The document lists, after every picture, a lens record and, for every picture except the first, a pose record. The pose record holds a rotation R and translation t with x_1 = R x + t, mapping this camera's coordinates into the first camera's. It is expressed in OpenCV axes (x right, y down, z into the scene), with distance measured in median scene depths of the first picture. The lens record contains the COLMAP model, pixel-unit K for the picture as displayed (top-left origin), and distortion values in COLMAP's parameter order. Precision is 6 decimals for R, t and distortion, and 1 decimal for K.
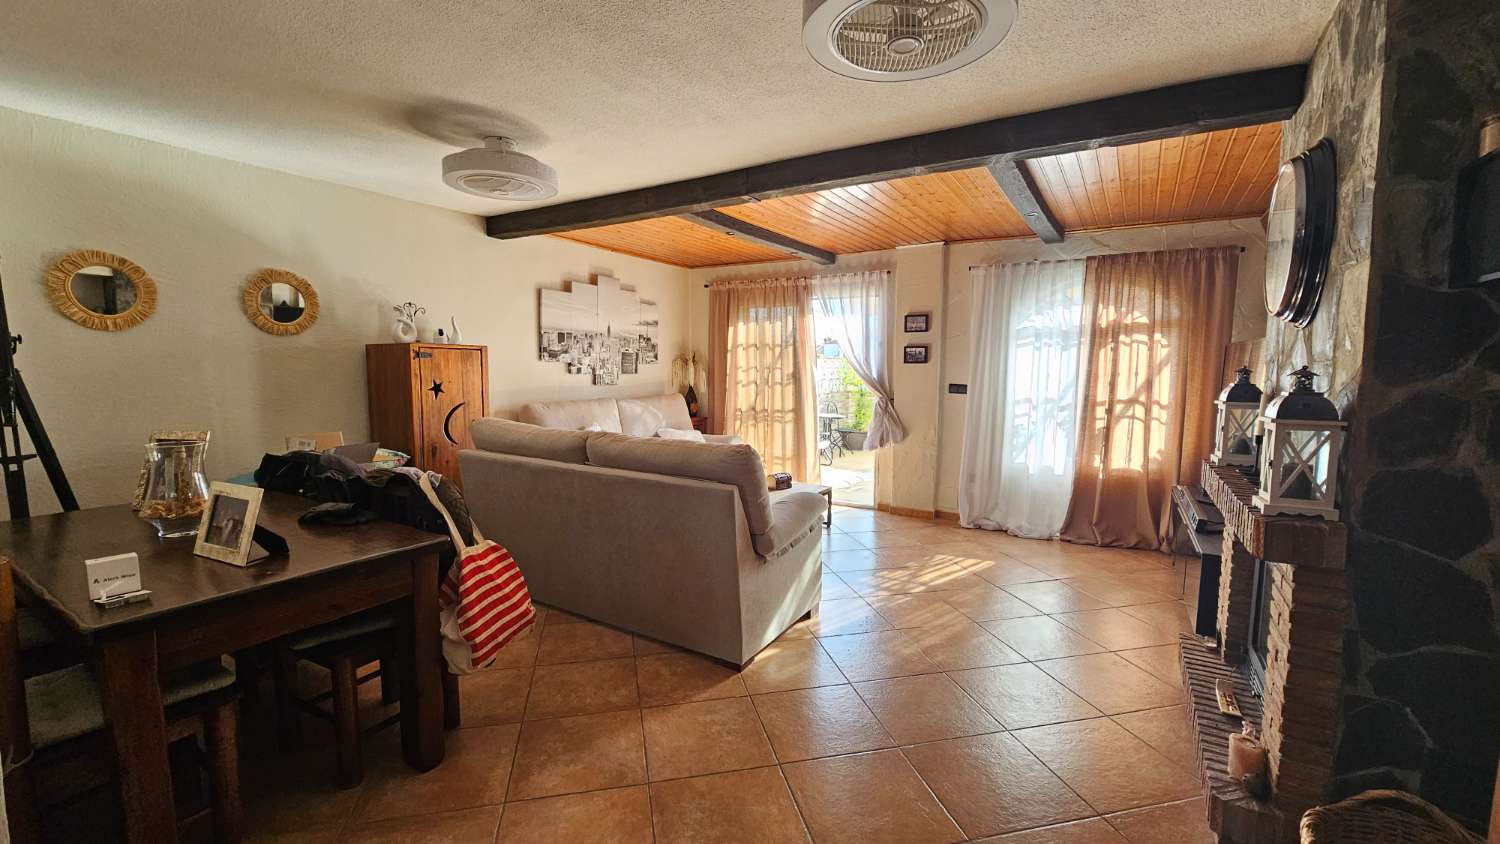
lens RADIAL K [[612.9, 0, 741.7], [0, 612.9, 425.7], [0, 0, 1]] dist [-0.001612, 0.000171]
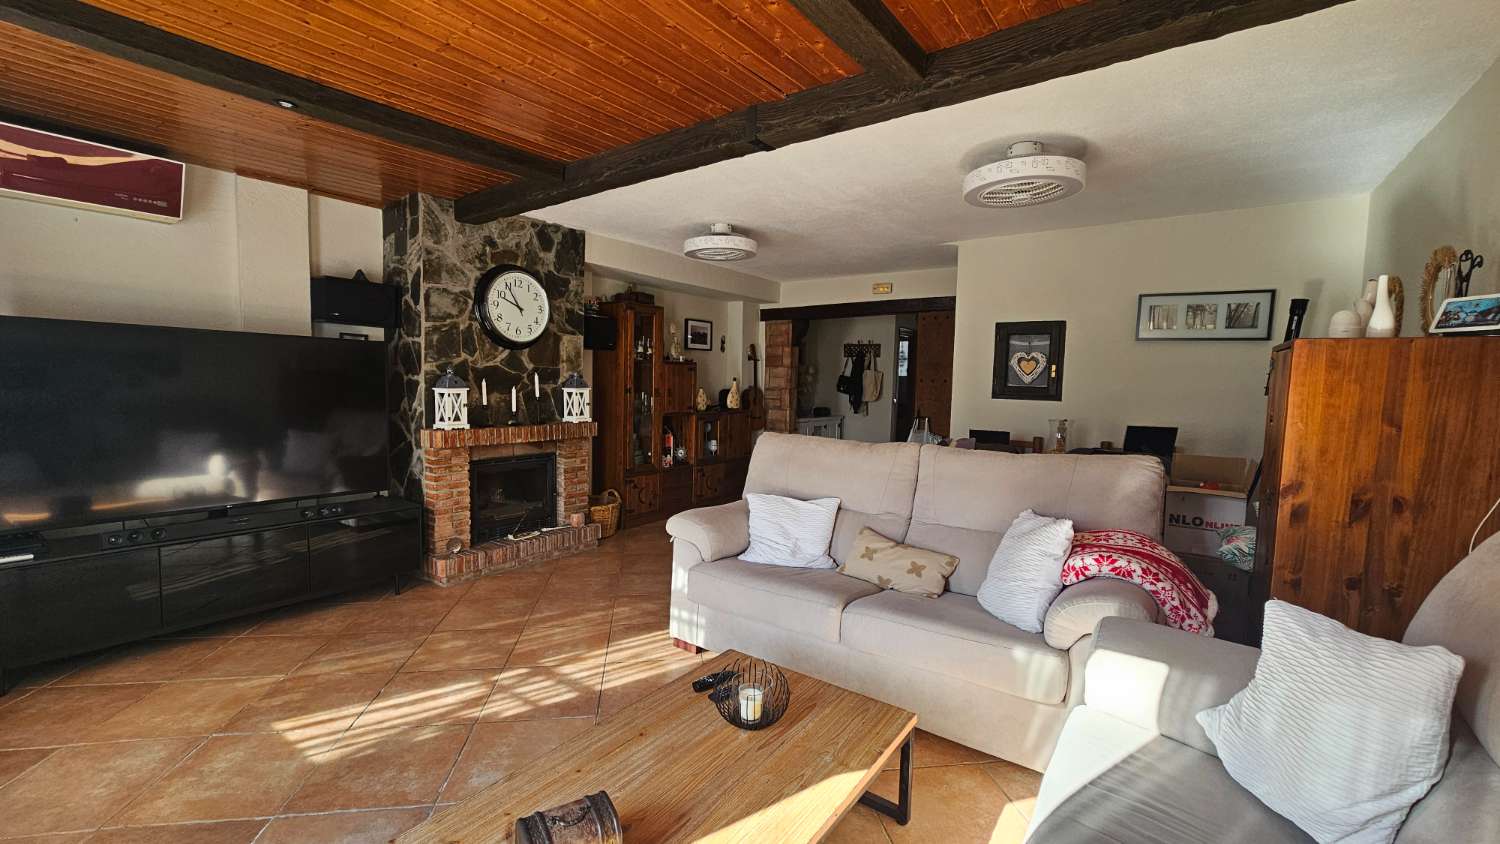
lens RADIAL K [[612.9, 0, 741.7], [0, 612.9, 425.7], [0, 0, 1]] dist [-0.001612, 0.000171]
pose [[-0.996959, -0.030906, 0.071536, -0.019813], [-0.018099, 0.984720, 0.173204, -0.118800], [-0.075796, 0.171383, -0.982285, 1.295702]]
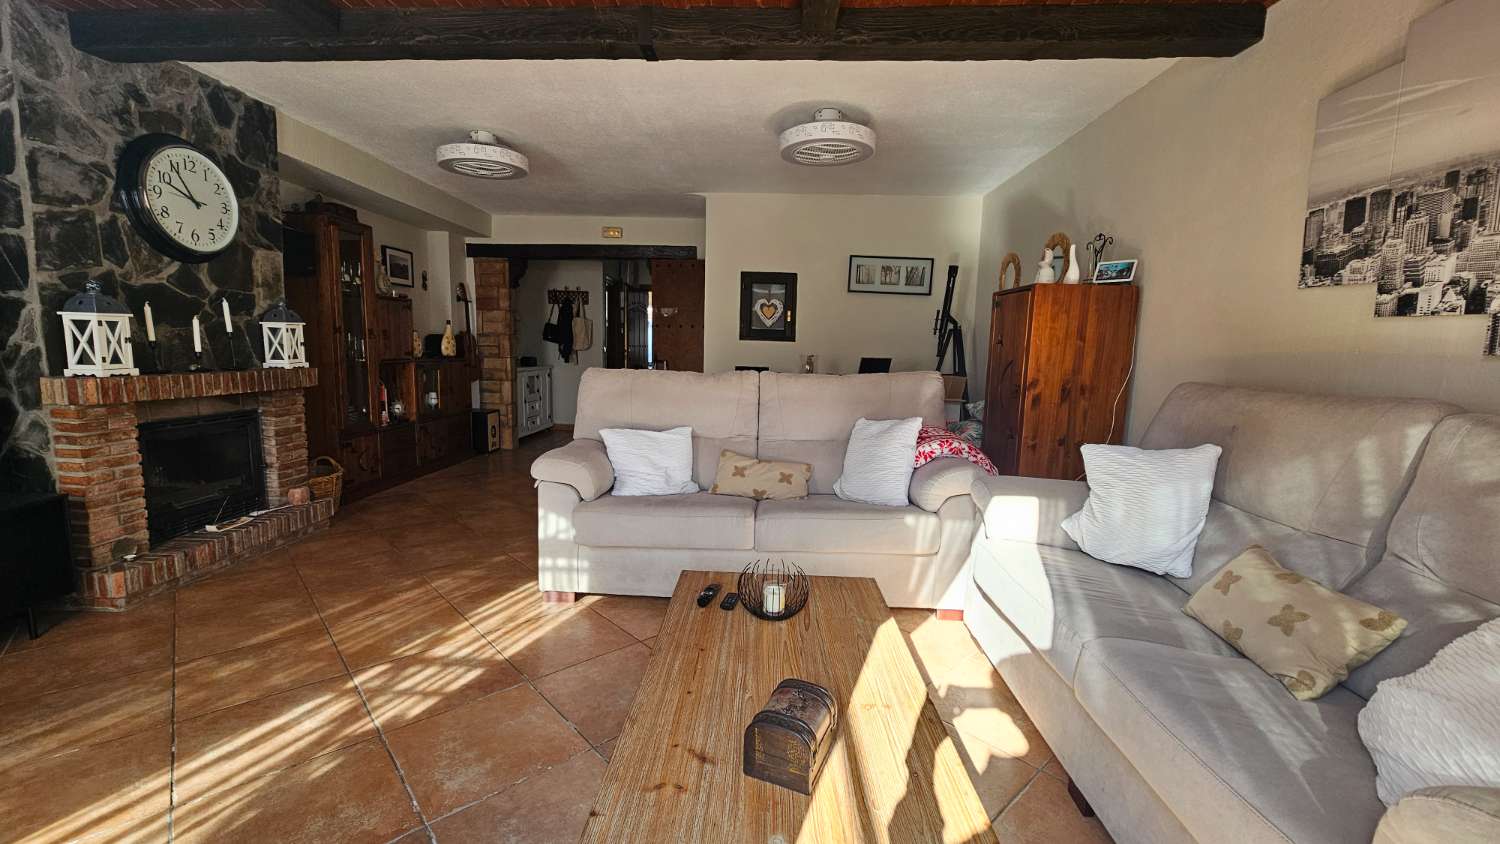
lens RADIAL K [[612.9, 0, 741.7], [0, 612.9, 425.7], [0, 0, 1]] dist [-0.001612, 0.000171]
pose [[-0.867938, 0.038046, -0.495214, 0.205825], [-0.076617, 0.974871, 0.209179, -0.078657], [0.490728, 0.219496, -0.843213, 1.258738]]
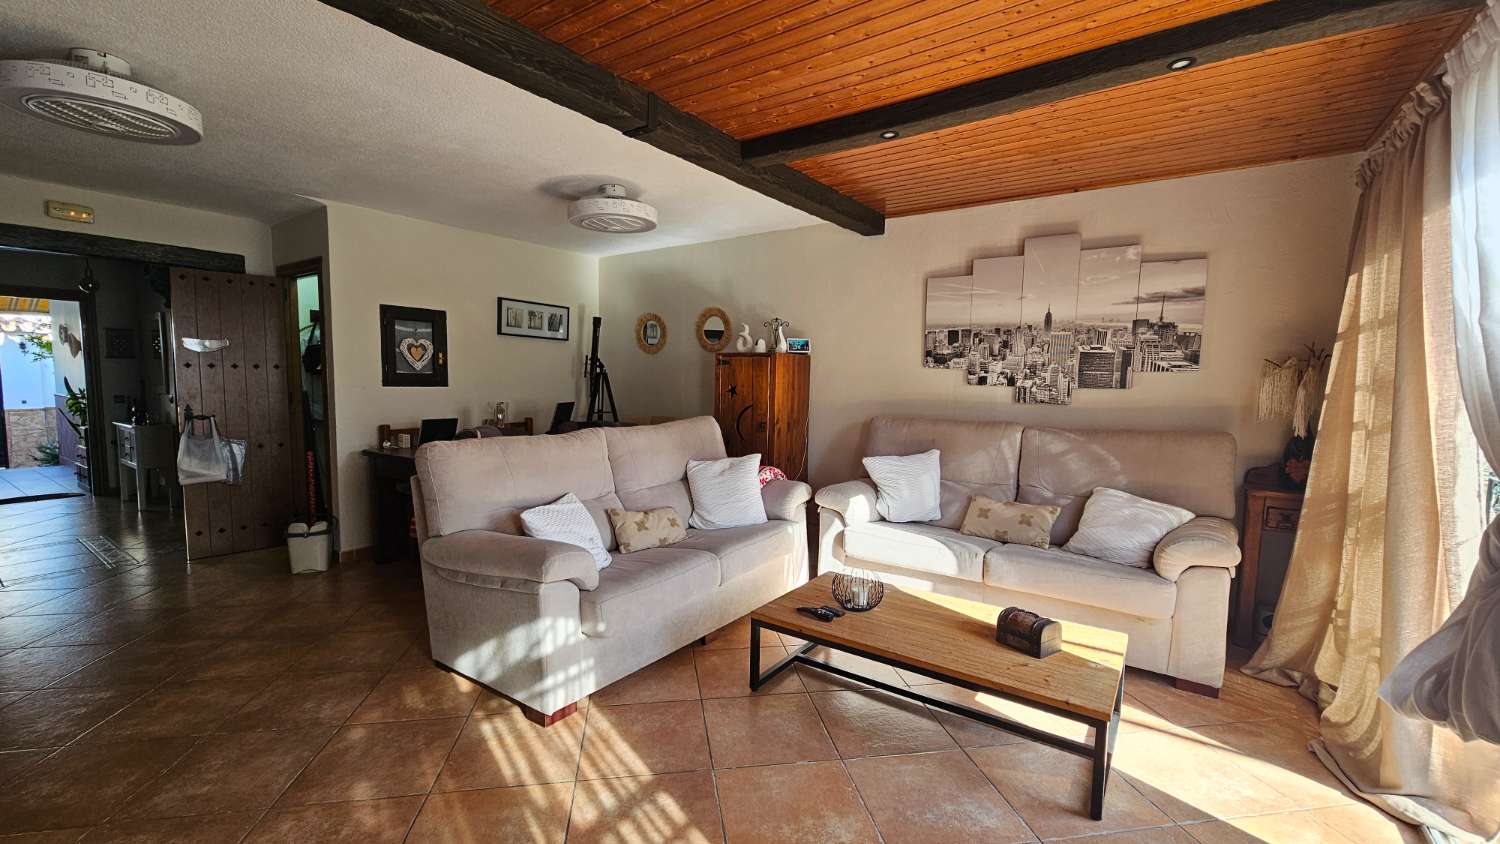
lens RADIAL K [[612.9, 0, 741.7], [0, 612.9, 425.7], [0, 0, 1]] dist [-0.001612, 0.000171]
pose [[-0.063481, 0.074877, -0.995170, 0.539230], [-0.110910, 0.990475, 0.081599, -0.073509], [0.991801, 0.115554, -0.054572, 0.867141]]
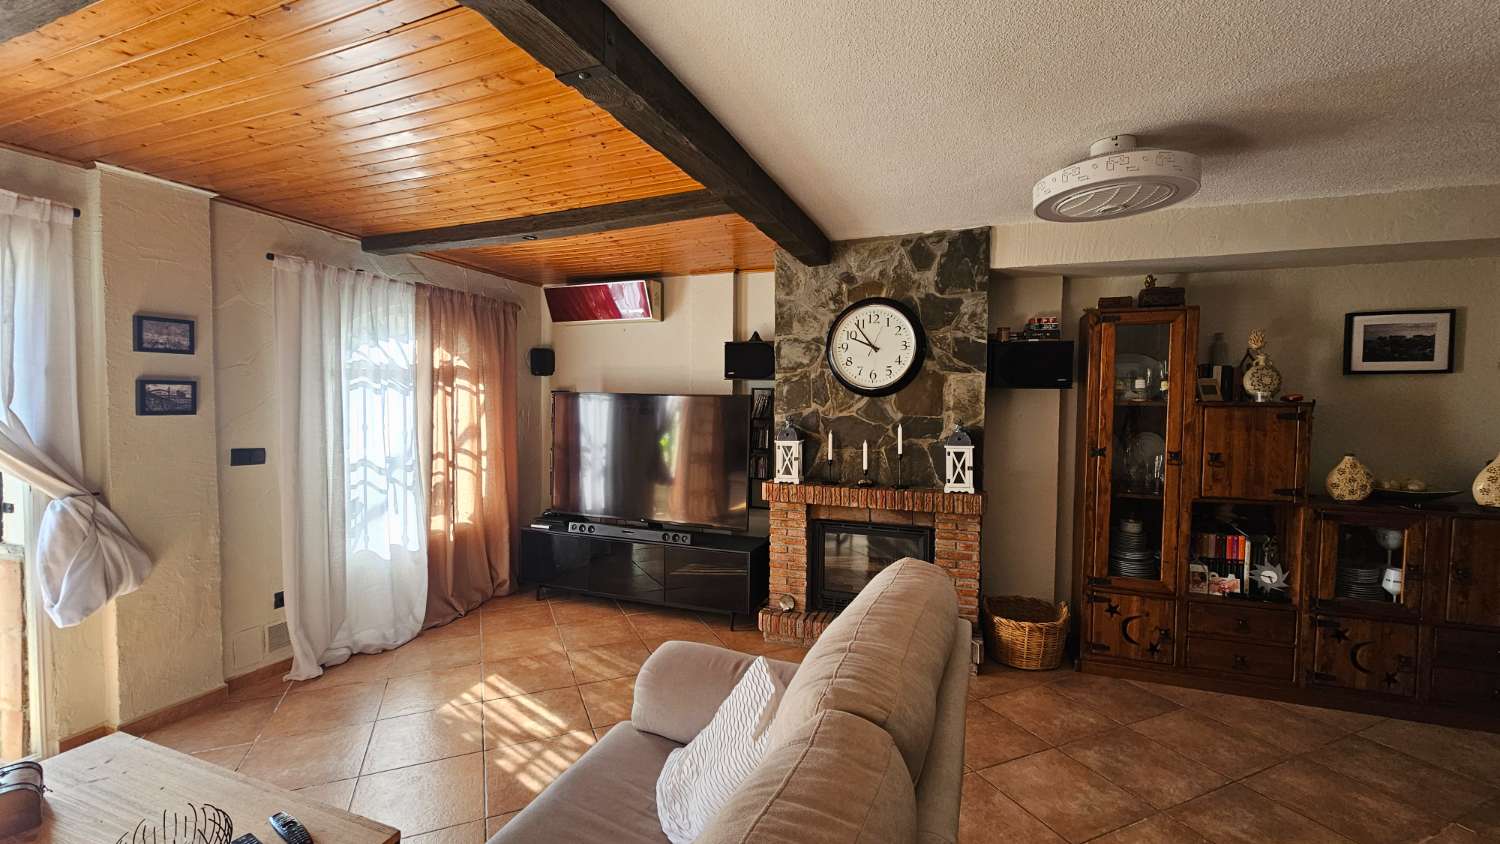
lens RADIAL K [[612.9, 0, 741.7], [0, 612.9, 425.7], [0, 0, 1]] dist [-0.001612, 0.000171]
pose [[-0.189537, -0.047305, 0.980733, -0.336402], [0.089000, 0.993899, 0.065140, -0.095393], [-0.977832, 0.099632, -0.184170, 0.723020]]
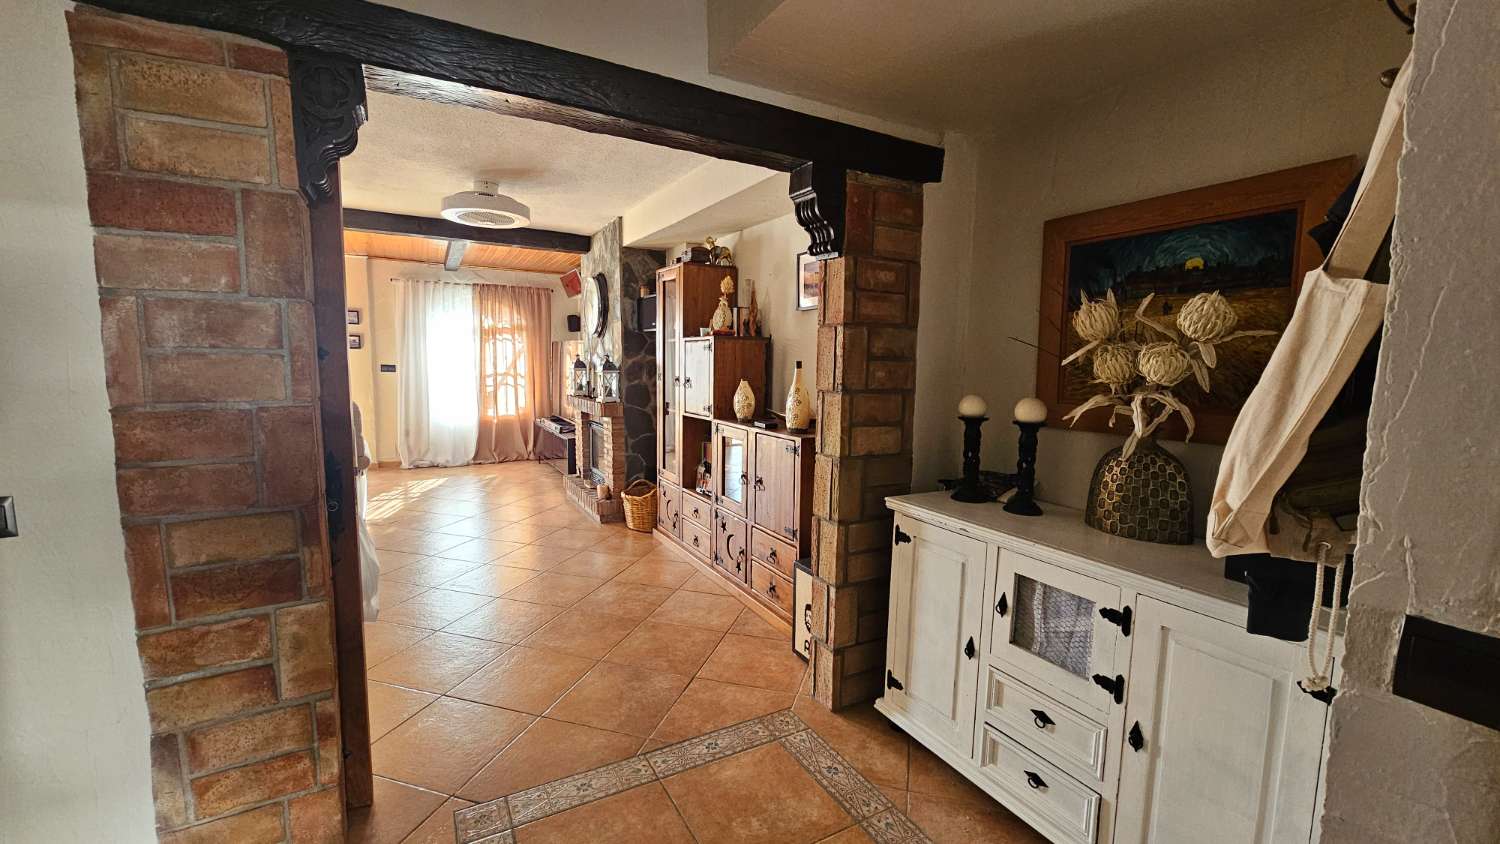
lens RADIAL K [[612.9, 0, 741.7], [0, 612.9, 425.7], [0, 0, 1]] dist [-0.001612, 0.000171]
pose [[0.492961, -0.089252, 0.865462, -0.488363], [0.072249, 0.995488, 0.061509, 0.042373], [-0.867047, 0.032207, 0.497185, -0.371860]]
